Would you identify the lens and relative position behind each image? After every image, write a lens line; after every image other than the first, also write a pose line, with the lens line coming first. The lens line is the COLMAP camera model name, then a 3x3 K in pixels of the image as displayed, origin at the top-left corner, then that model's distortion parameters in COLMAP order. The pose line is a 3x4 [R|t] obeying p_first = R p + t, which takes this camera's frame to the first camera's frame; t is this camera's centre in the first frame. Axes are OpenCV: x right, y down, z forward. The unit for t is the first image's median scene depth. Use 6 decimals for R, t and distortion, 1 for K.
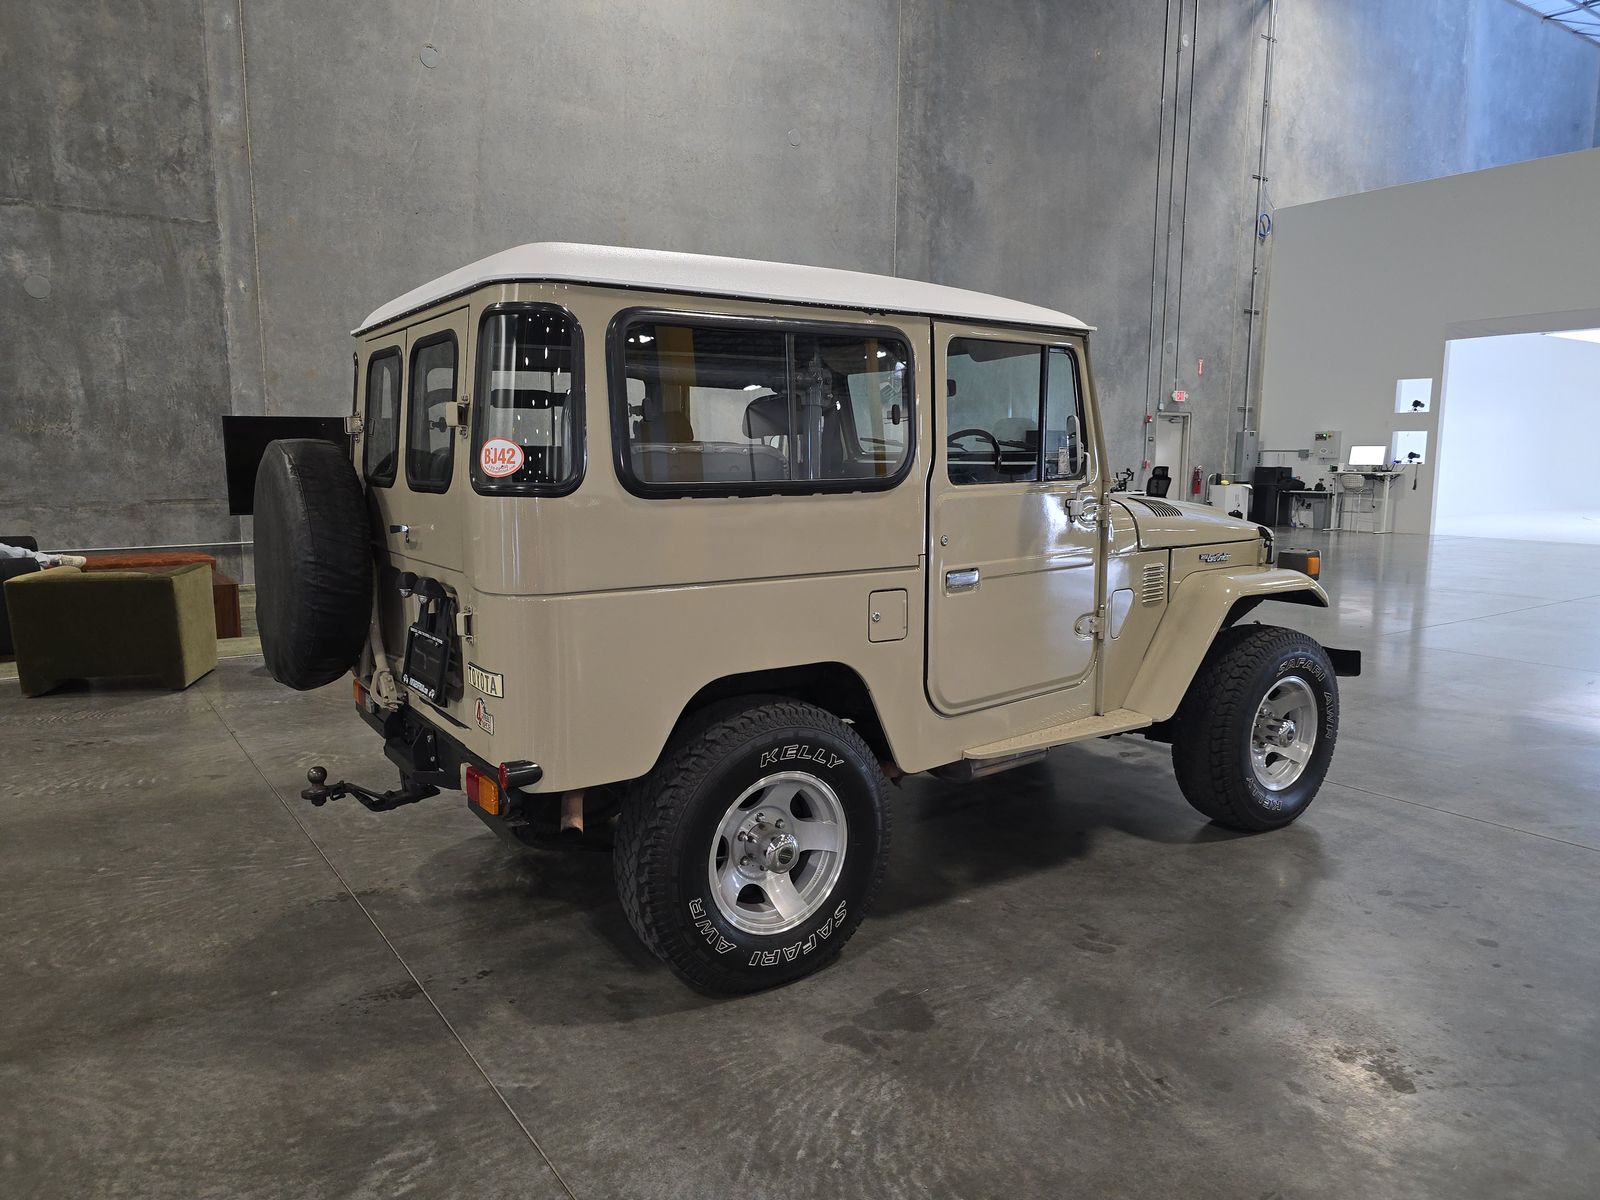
lens RADIAL K [[1070.5, 0, 798.5], [0, 1070.5, 606.5], [0, 0, 1]] dist [0.037600, -0.031497]
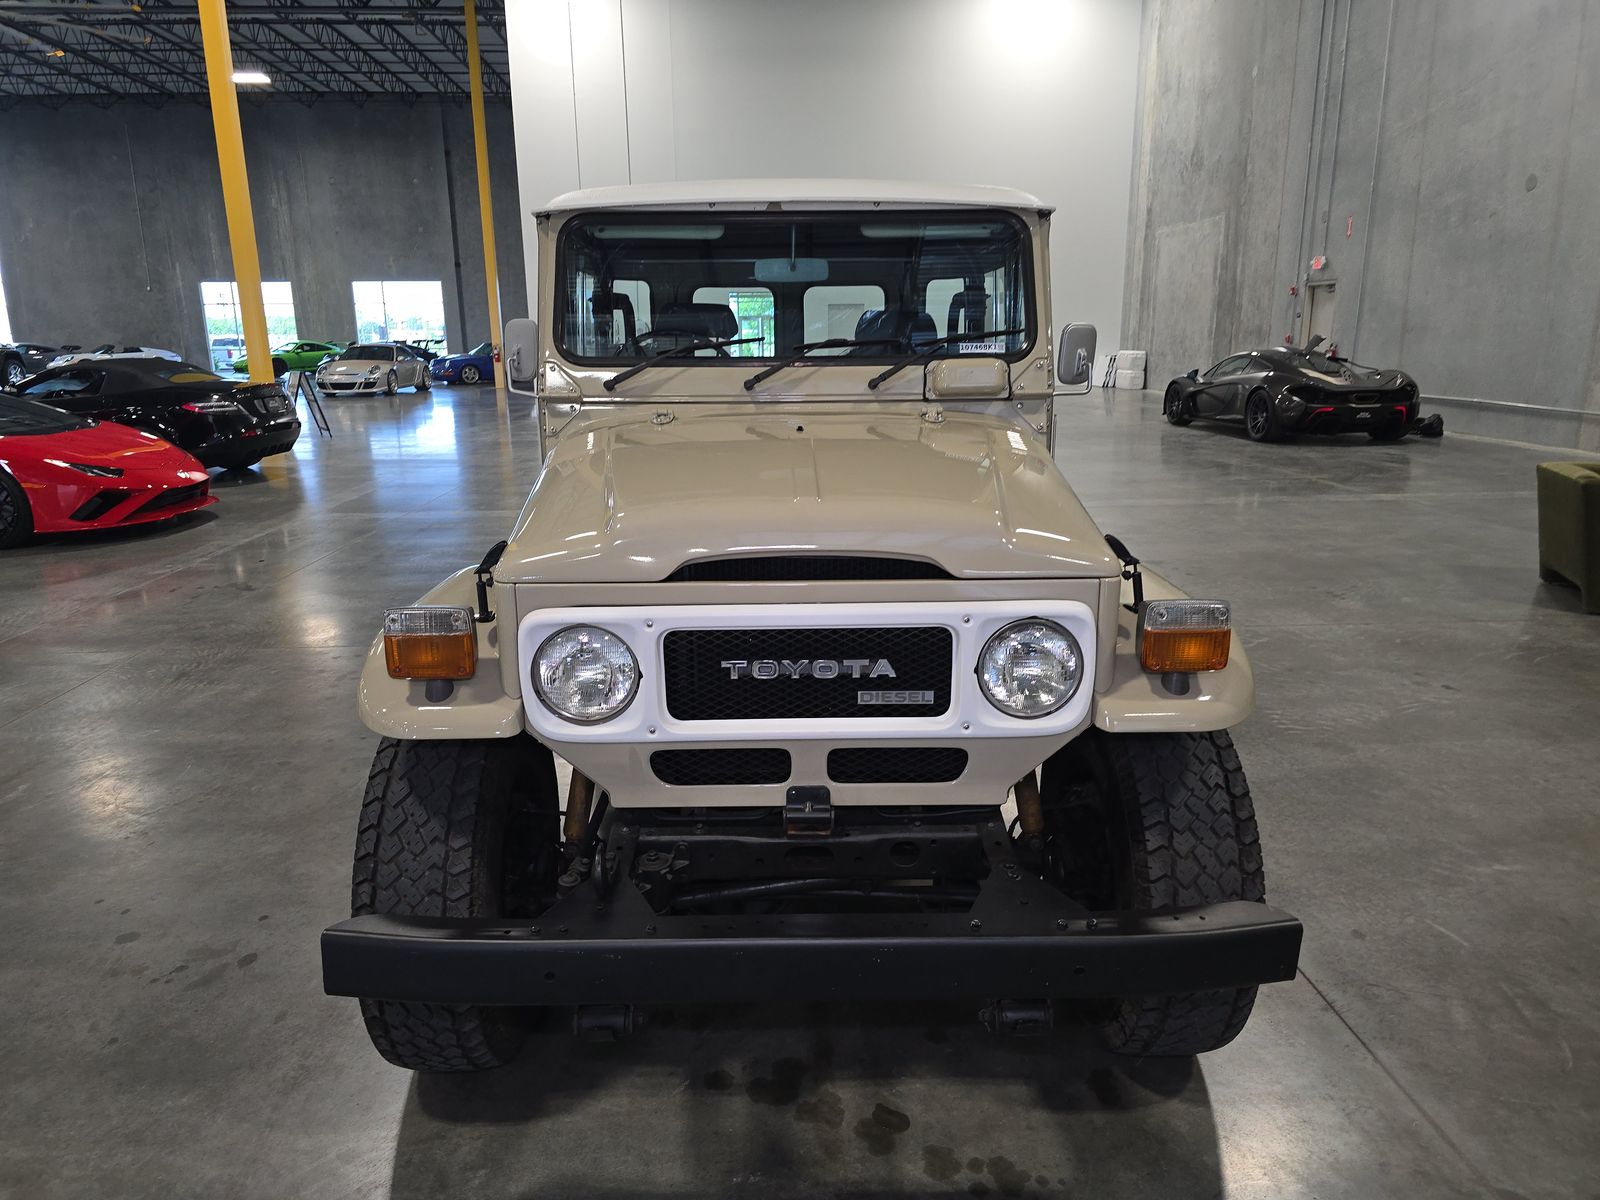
lens RADIAL K [[1070.5, 0, 783.0], [0, 1070.5, 588.3], [0, 0, 1]] dist [0.037600, -0.031497]
pose [[-0.554774, 0.196141, -0.808551, 0.290939], [-0.104913, 0.947566, 0.301848, -0.080896], [0.825360, 0.252285, -0.505107, 0.528419]]
